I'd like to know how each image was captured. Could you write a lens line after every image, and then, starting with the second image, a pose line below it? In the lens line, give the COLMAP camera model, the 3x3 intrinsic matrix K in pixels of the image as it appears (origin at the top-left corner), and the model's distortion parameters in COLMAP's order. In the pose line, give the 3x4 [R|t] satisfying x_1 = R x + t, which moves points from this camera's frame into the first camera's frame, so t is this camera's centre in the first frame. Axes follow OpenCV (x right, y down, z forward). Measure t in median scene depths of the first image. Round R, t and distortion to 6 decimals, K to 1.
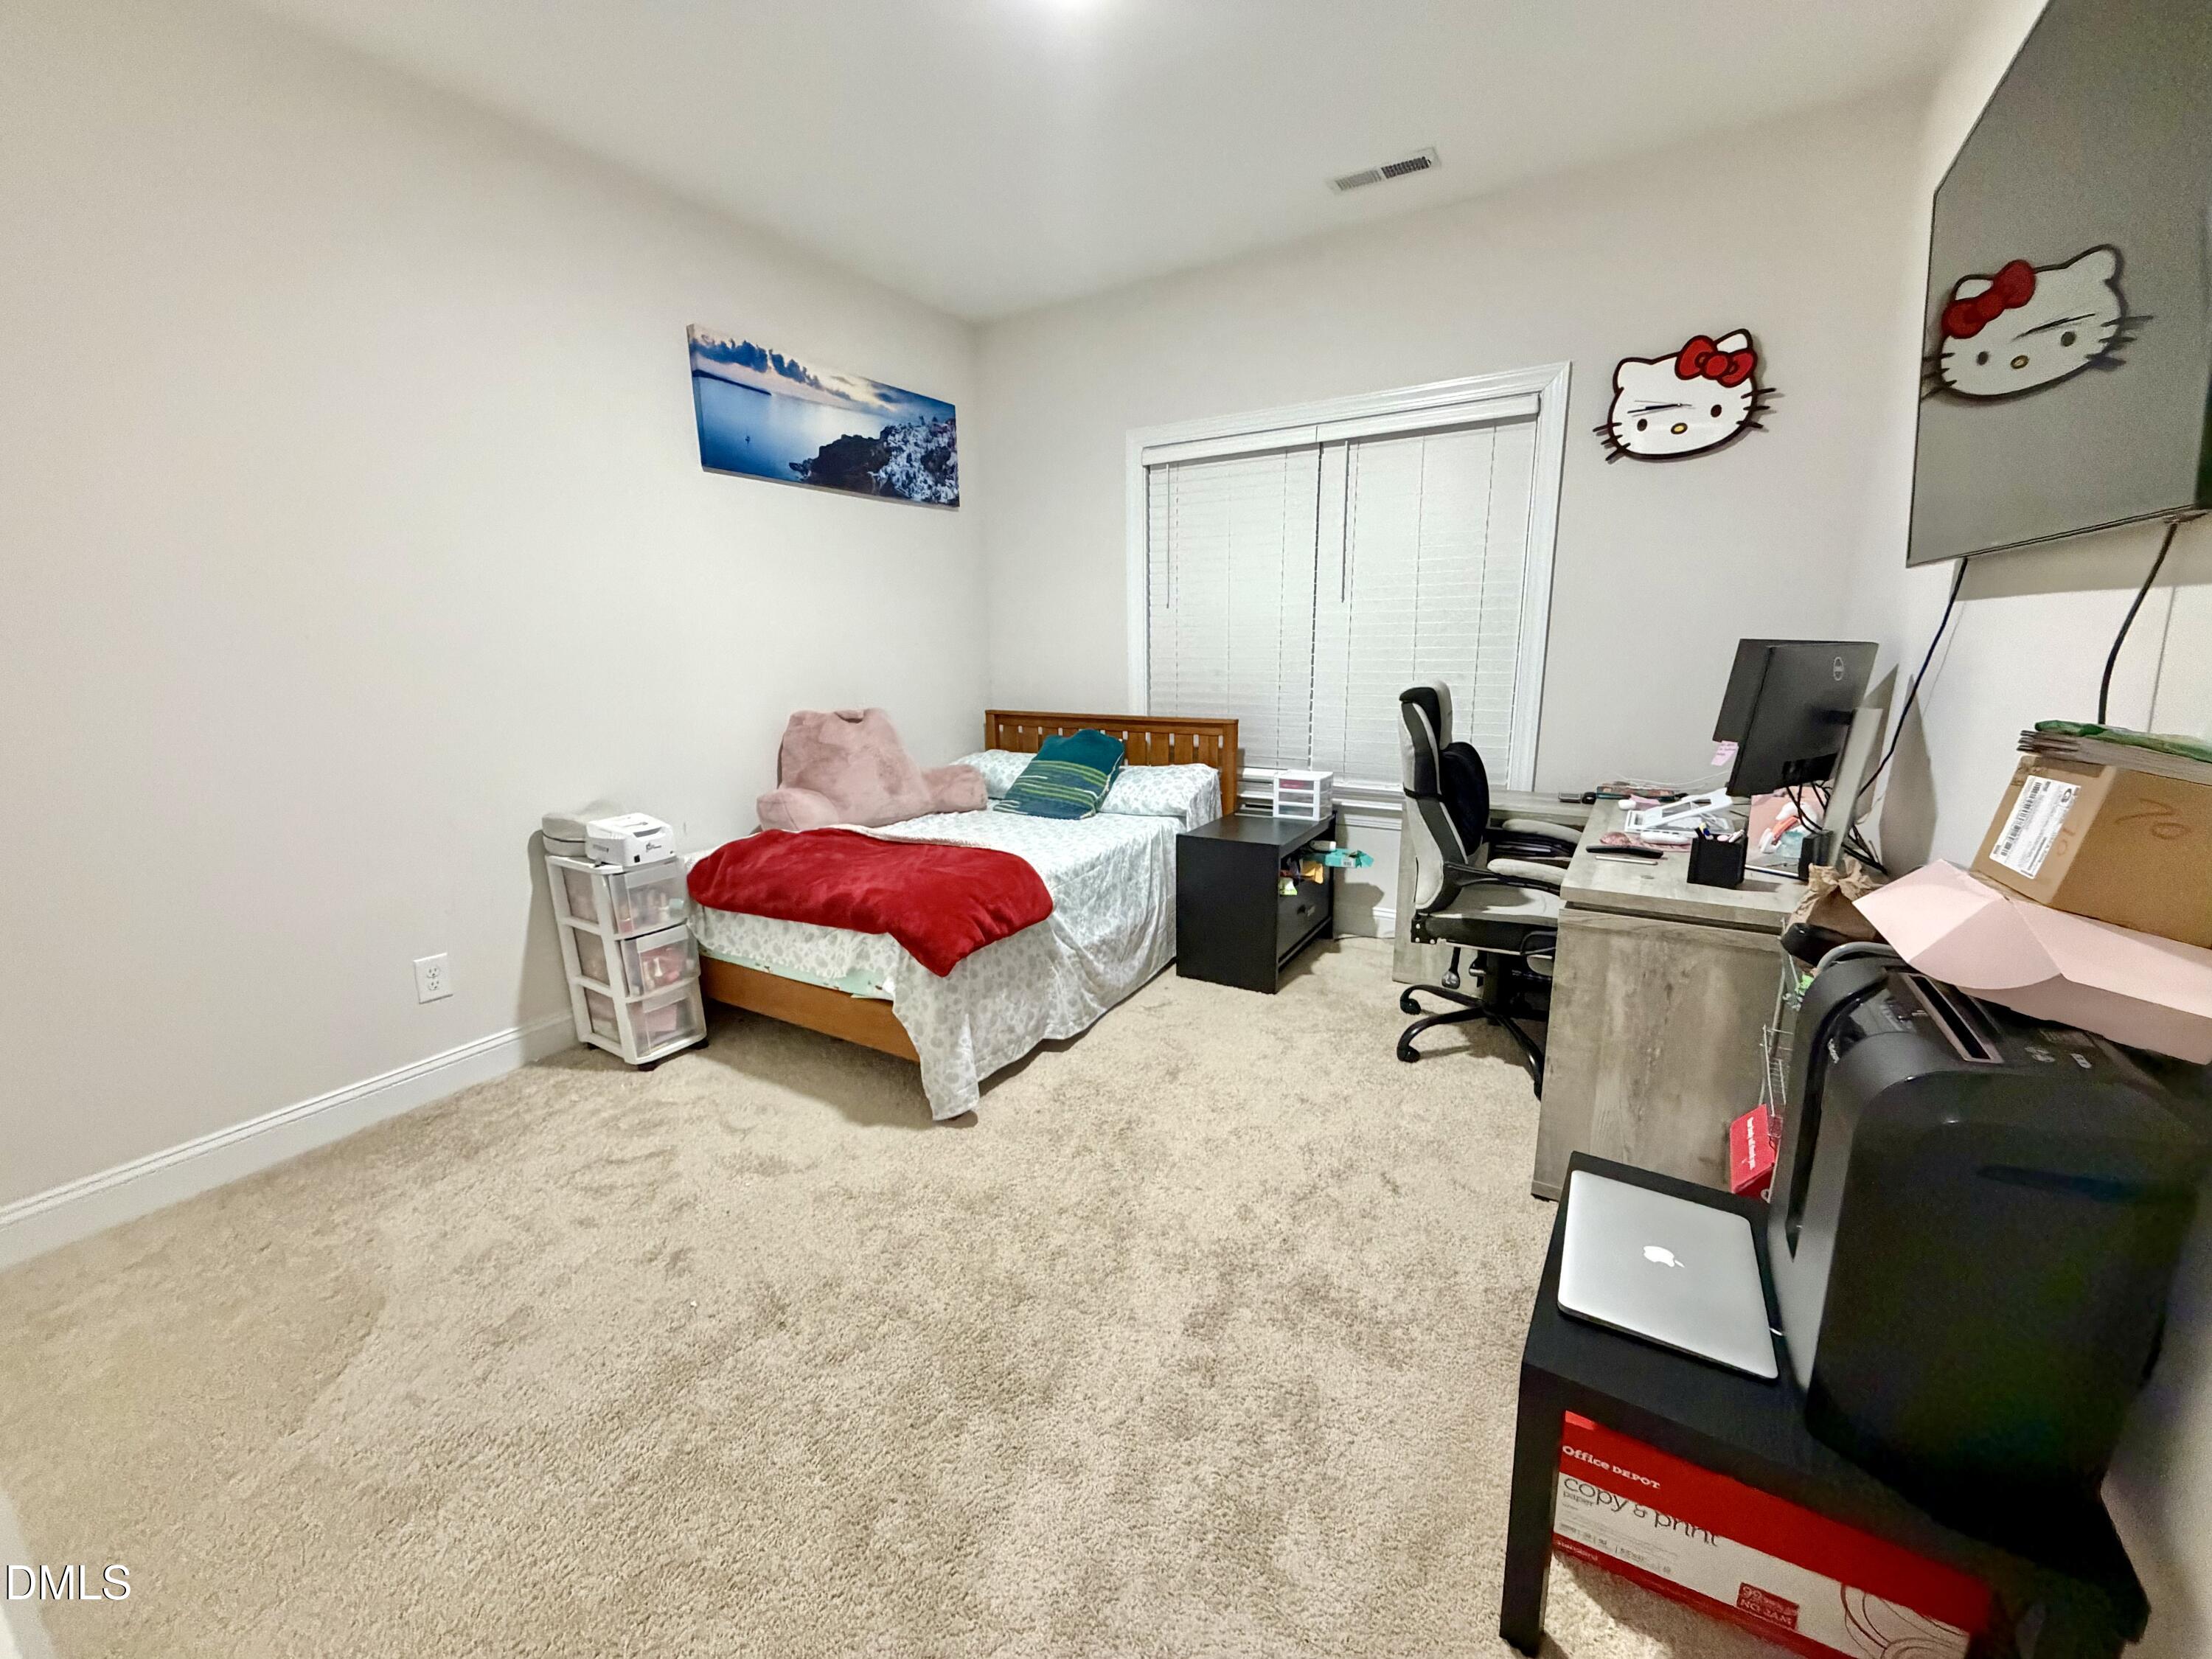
lens RADIAL K [[878.6, 0, 1094.0], [0, 878.6, 828.3], [0, 0, 1]] dist [-0.000406, -0.000110]
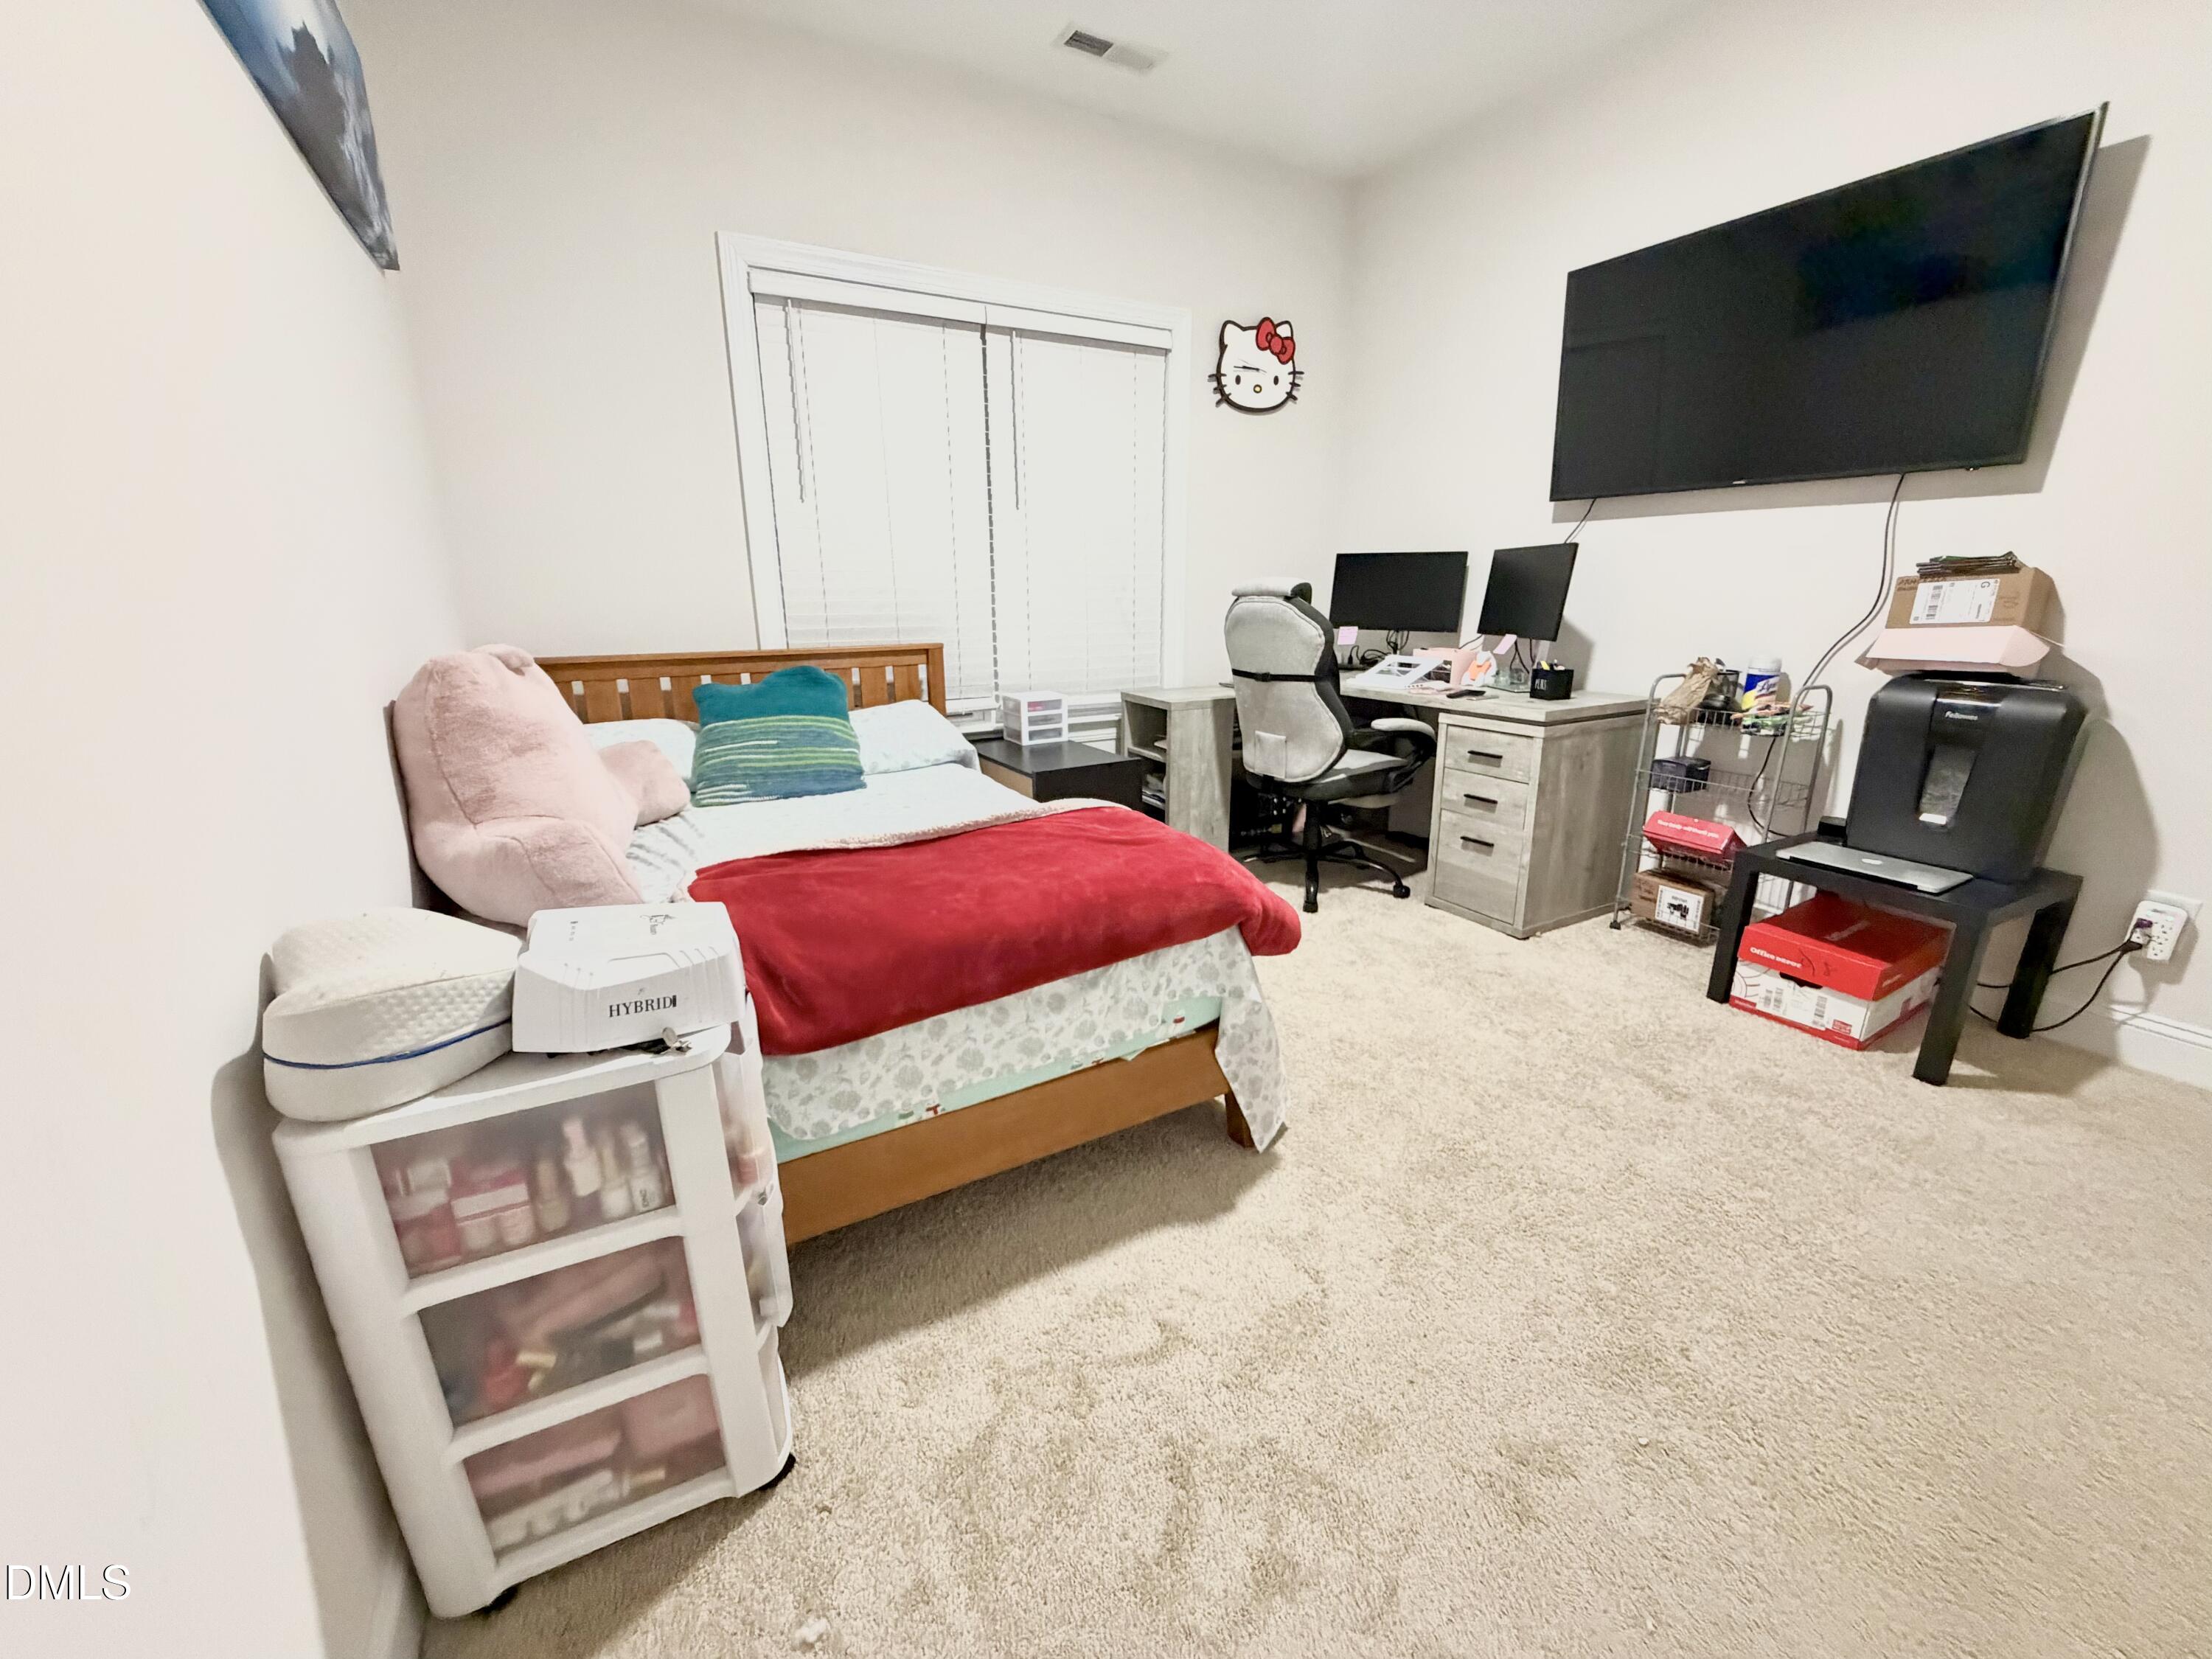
lens RADIAL K [[878.6, 0, 1102.2], [0, 878.6, 832.2], [0, 0, 1]] dist [-0.000406, -0.000110]
pose [[0.487919, -0.224209, 0.843603, -0.687254], [0.186662, 0.970893, 0.150080, -0.059496], [-0.852697, 0.084242, 0.515568, 0.589807]]
